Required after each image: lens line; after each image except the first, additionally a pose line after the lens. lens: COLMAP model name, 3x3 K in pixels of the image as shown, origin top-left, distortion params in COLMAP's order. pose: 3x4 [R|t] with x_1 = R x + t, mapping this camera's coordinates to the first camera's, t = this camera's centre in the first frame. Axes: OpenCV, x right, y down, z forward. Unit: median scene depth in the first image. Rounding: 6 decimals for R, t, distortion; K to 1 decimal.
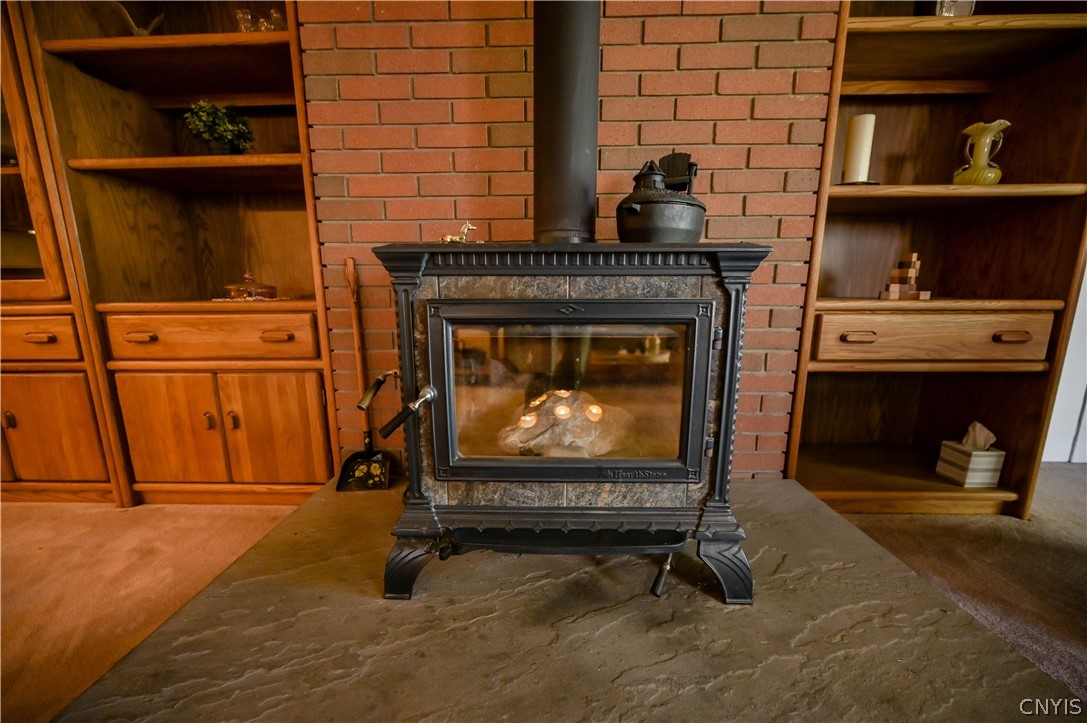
lens RADIAL K [[421.3, 0, 538.4], [0, 421.3, 366.4], [0, 0, 1]] dist [0.000502, 0.000003]
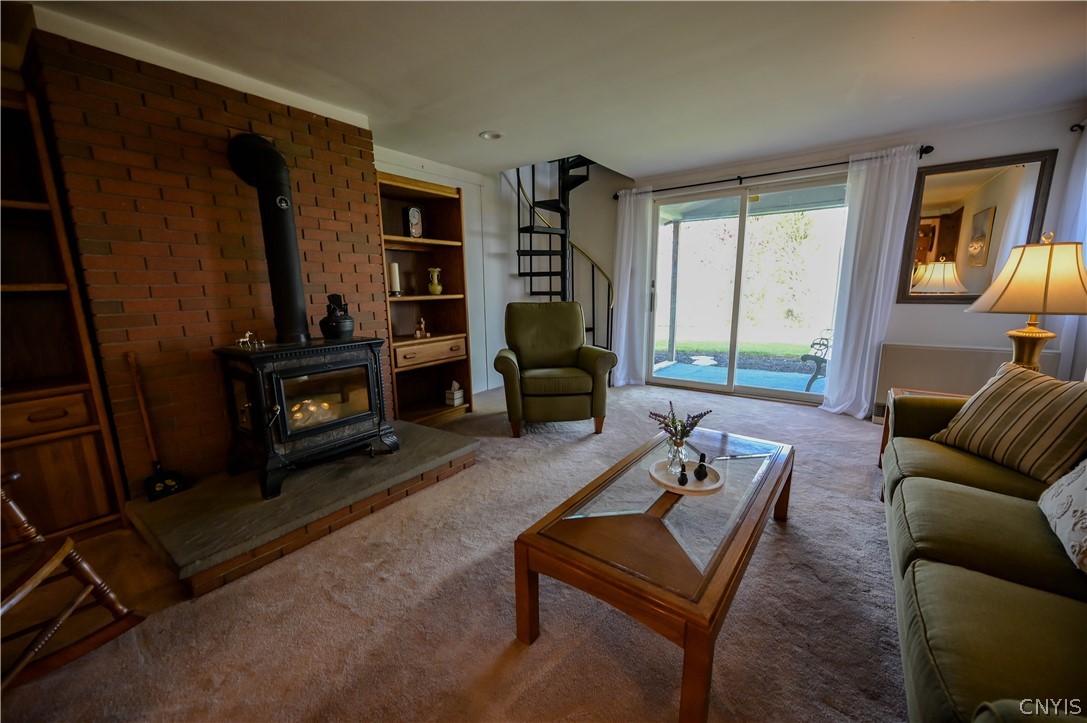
lens RADIAL K [[421.3, 0, 540.3], [0, 421.3, 367.9], [0, 0, 1]] dist [0.000502, 0.000003]
pose [[0.570481, -0.160979, 0.805380, -0.797346], [0.168400, 0.982696, 0.077137, -0.060923], [-0.803861, 0.091621, 0.587718, -1.048510]]
